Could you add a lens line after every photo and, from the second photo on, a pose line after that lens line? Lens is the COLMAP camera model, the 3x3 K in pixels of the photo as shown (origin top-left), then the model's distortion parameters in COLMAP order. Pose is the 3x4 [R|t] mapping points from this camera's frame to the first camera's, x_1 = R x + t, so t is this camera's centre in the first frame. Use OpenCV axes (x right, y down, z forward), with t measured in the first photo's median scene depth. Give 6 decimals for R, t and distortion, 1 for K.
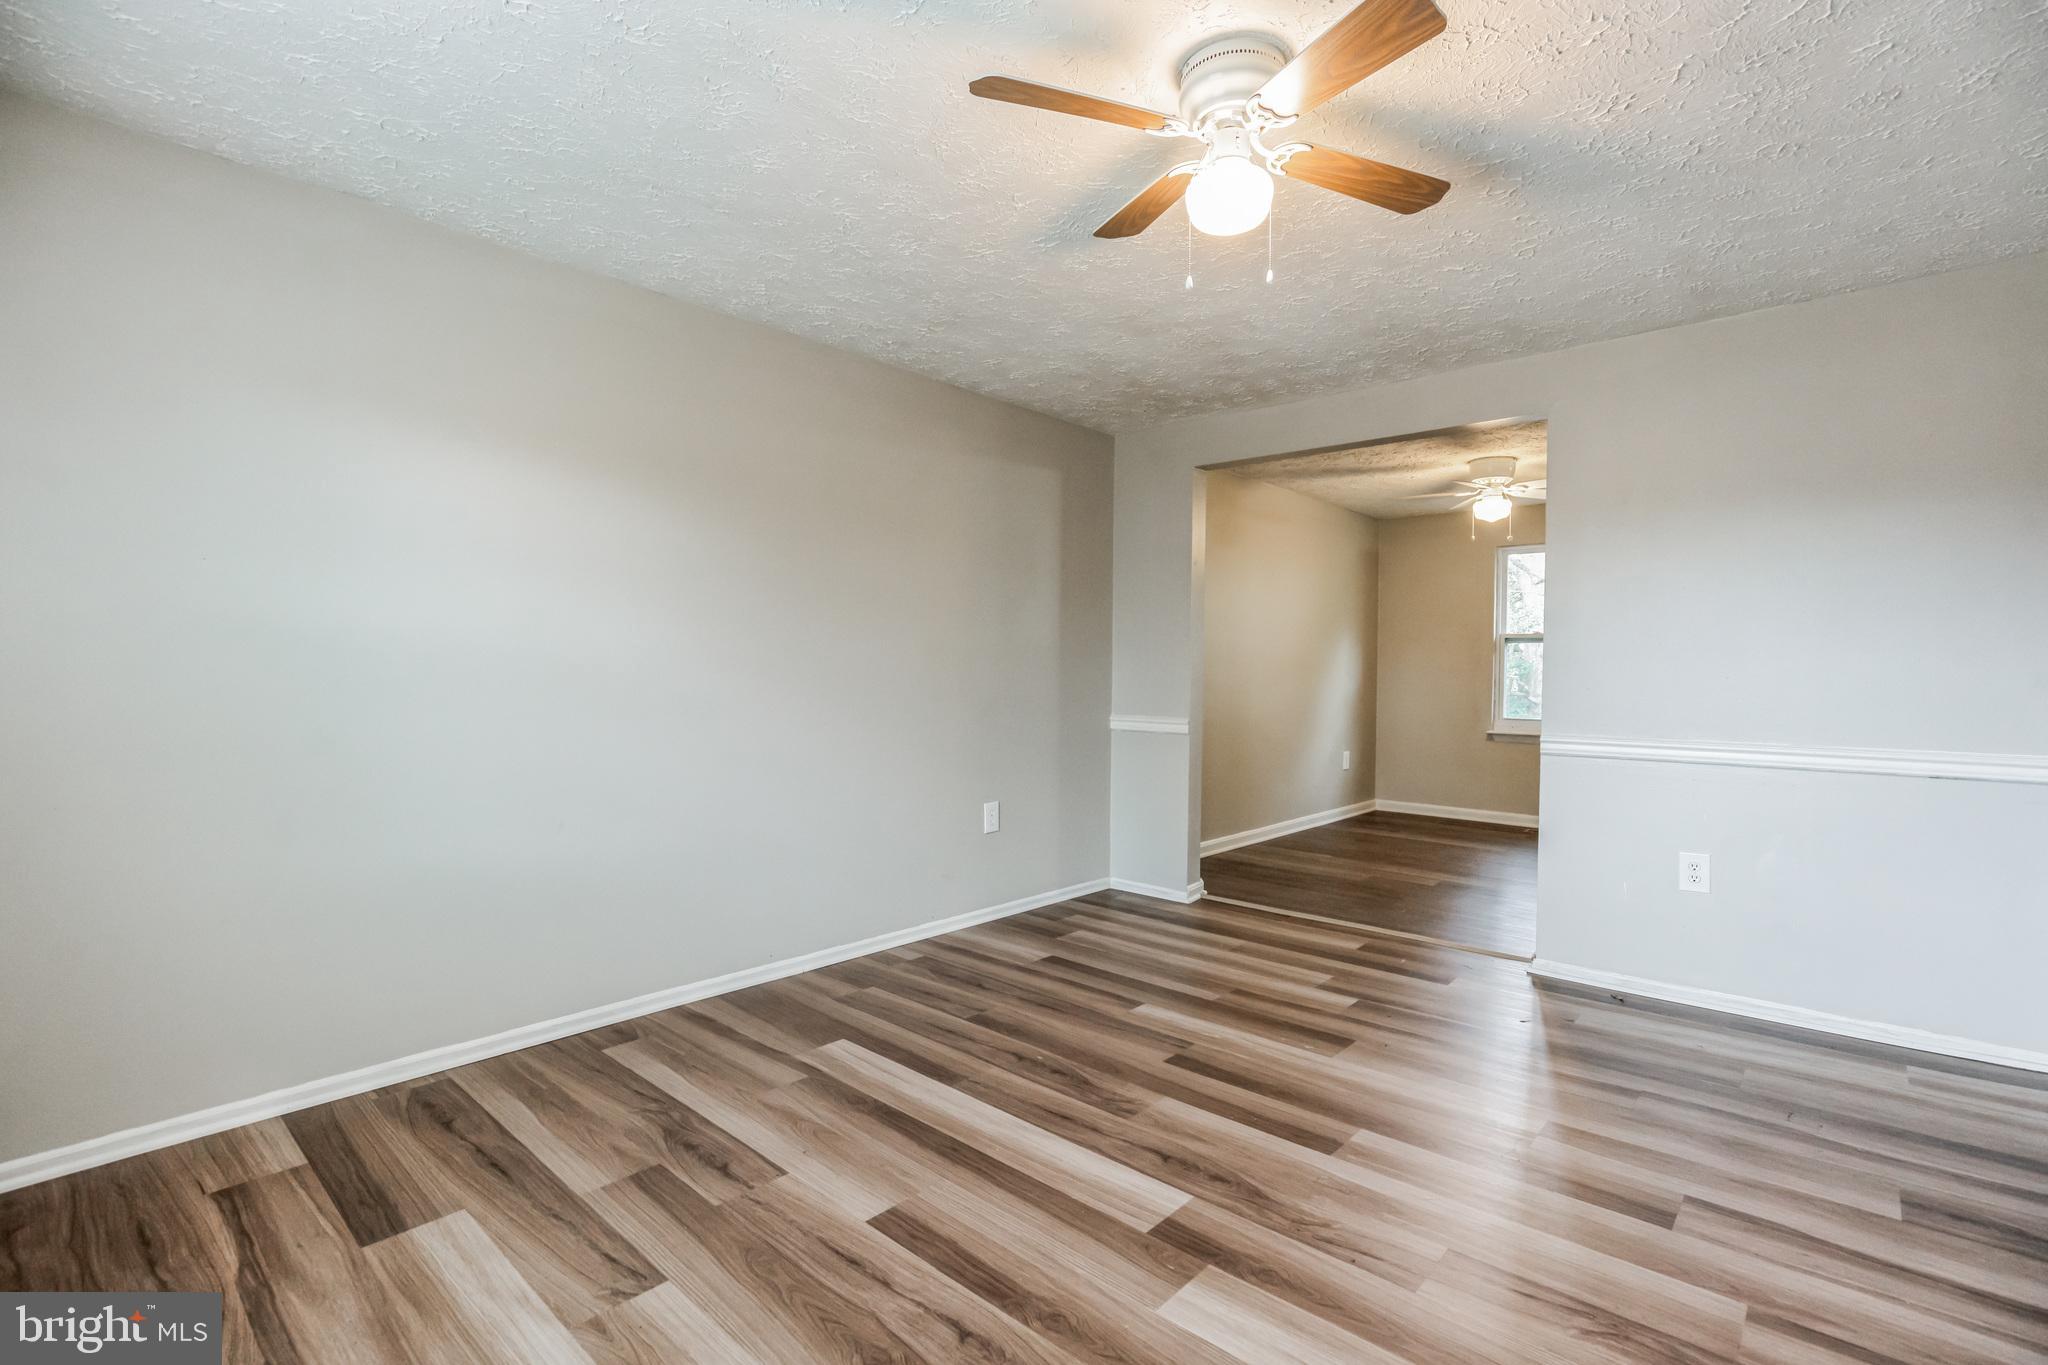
lens RADIAL K [[942.2, 0, 1021.8], [0, 942.2, 706.0], [0, 0, 1]] dist [-0.021390, 0.005652]
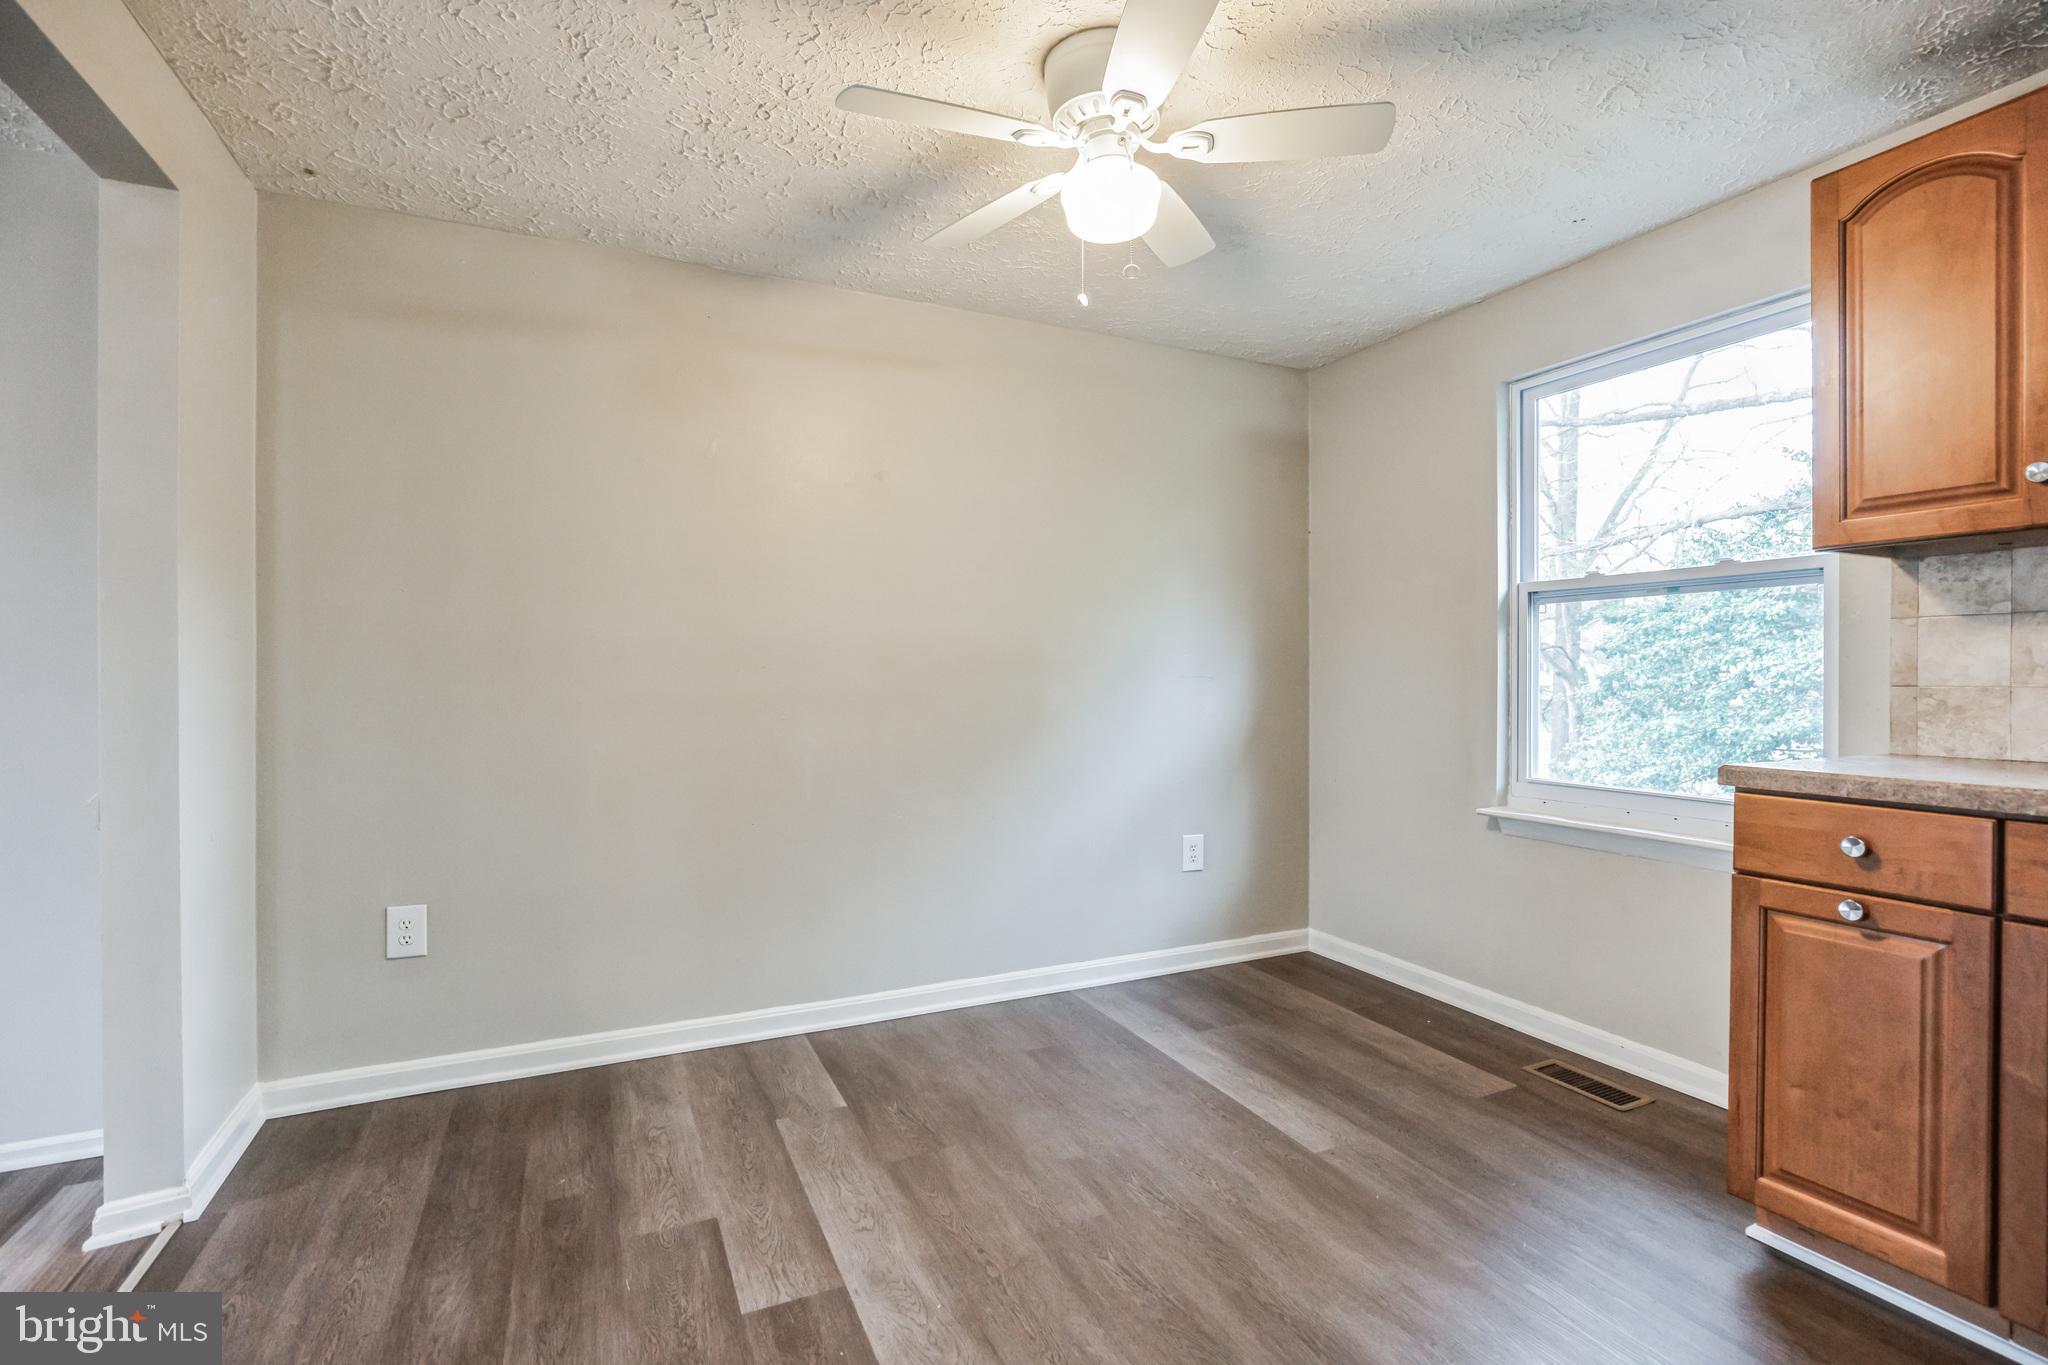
lens RADIAL K [[942.2, 0, 1038.4], [0, 942.2, 679.8], [0, 0, 1]] dist [-0.021390, 0.005652]
pose [[0.927347, -0.005775, -0.374158, 1.144058], [-0.008115, 0.999335, -0.035538, -0.038629], [0.374115, 0.035992, 0.926684, 1.259552]]
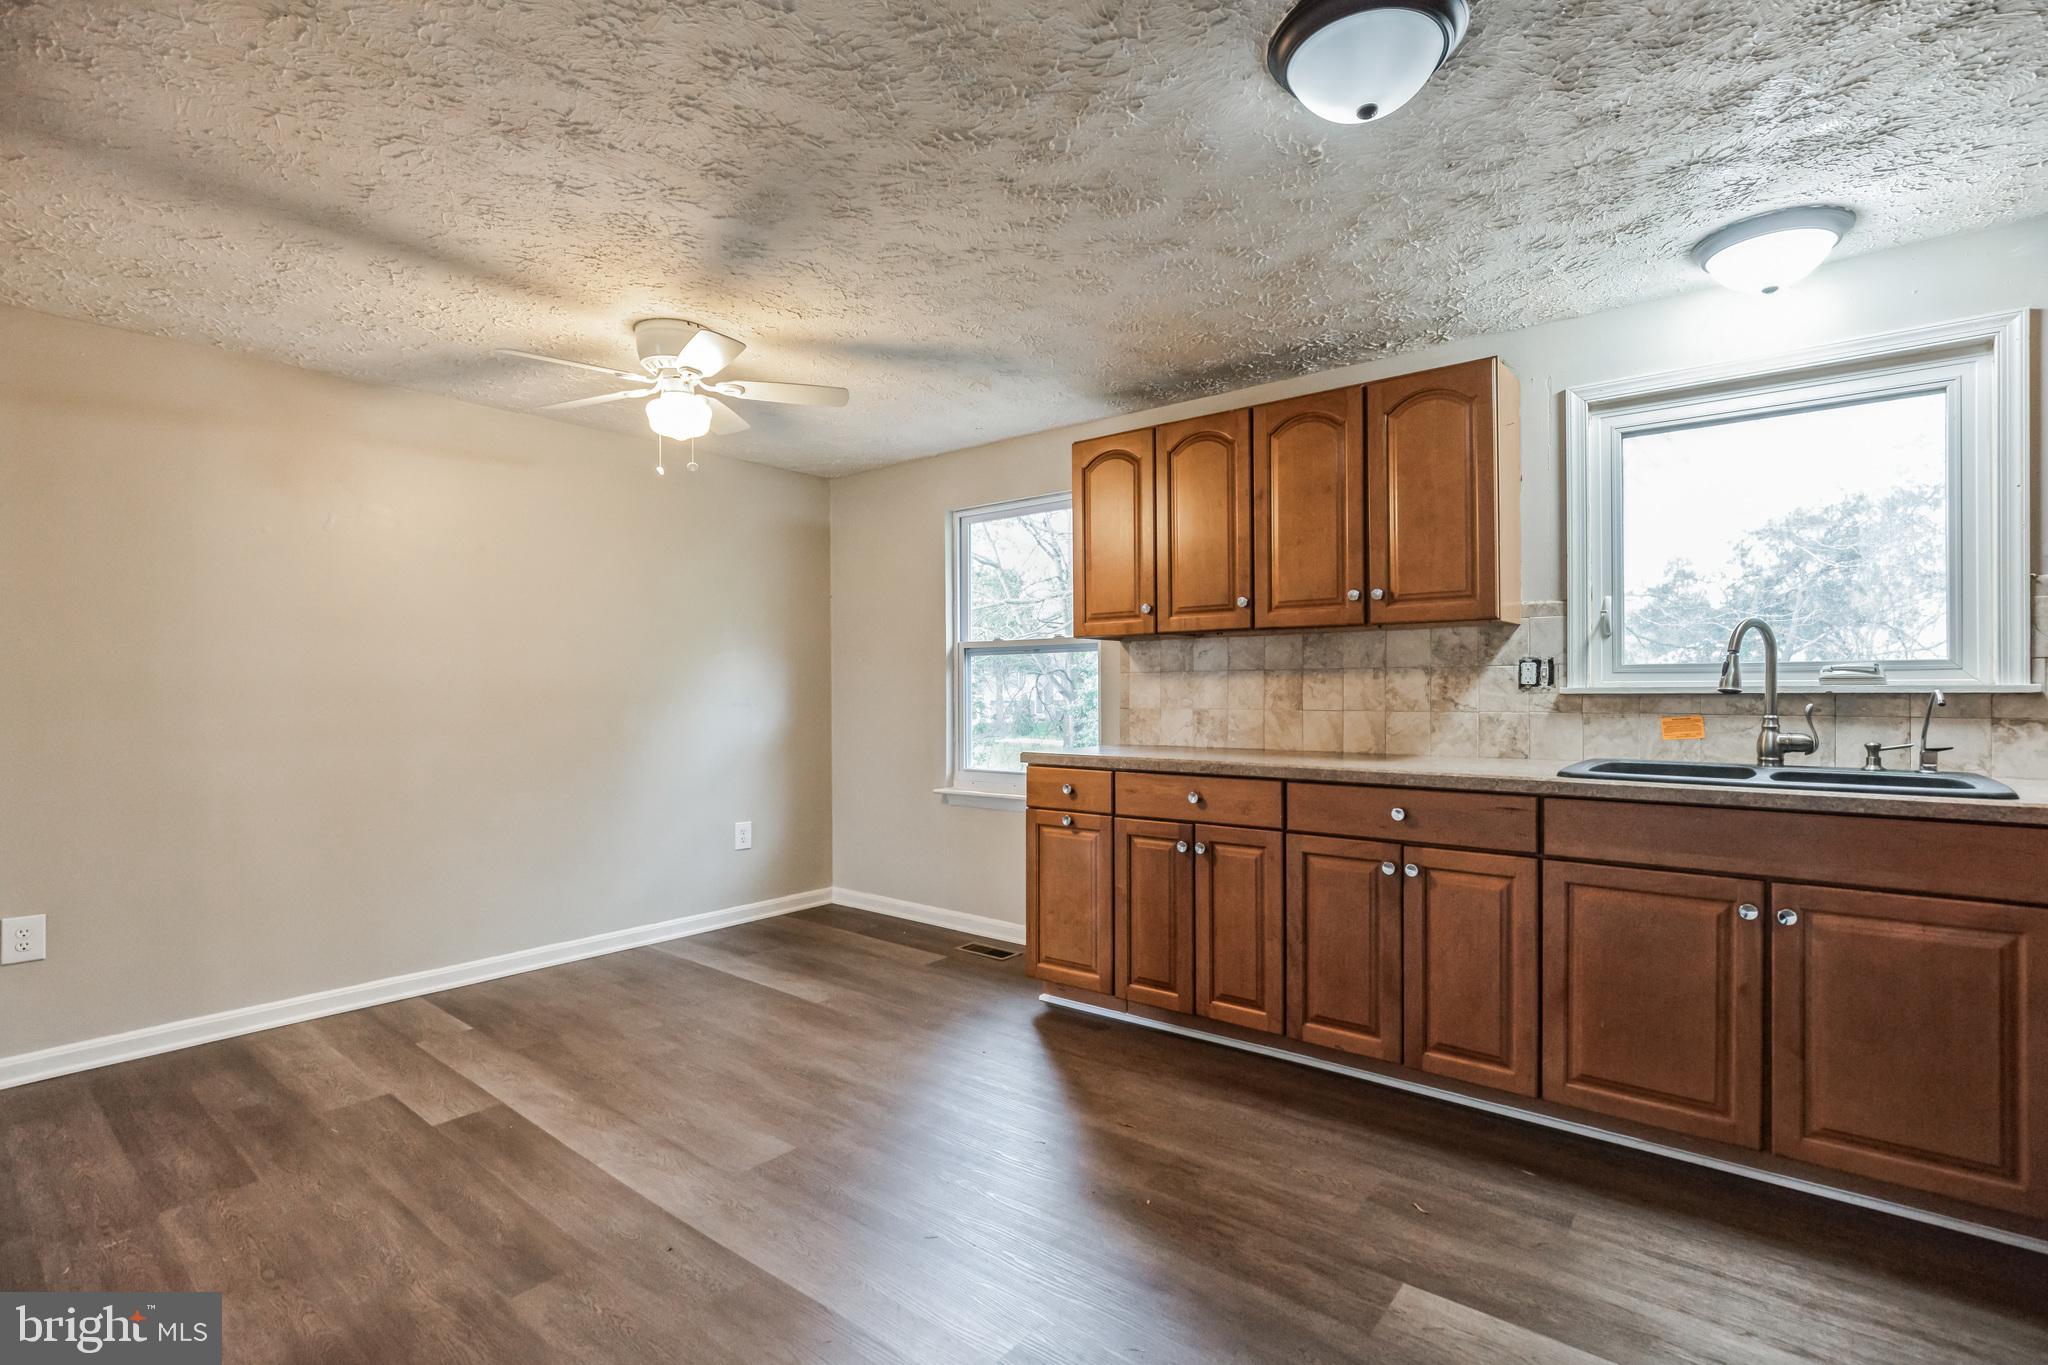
lens RADIAL K [[942.2, 0, 1036.8], [0, 942.2, 692.5], [0, 0, 1]] dist [-0.021390, 0.005652]
pose [[0.997824, -0.011969, 0.064837, 1.278730], [0.014439, 0.999183, -0.037753, -0.038148], [-0.064332, 0.038607, 0.997181, 0.803324]]
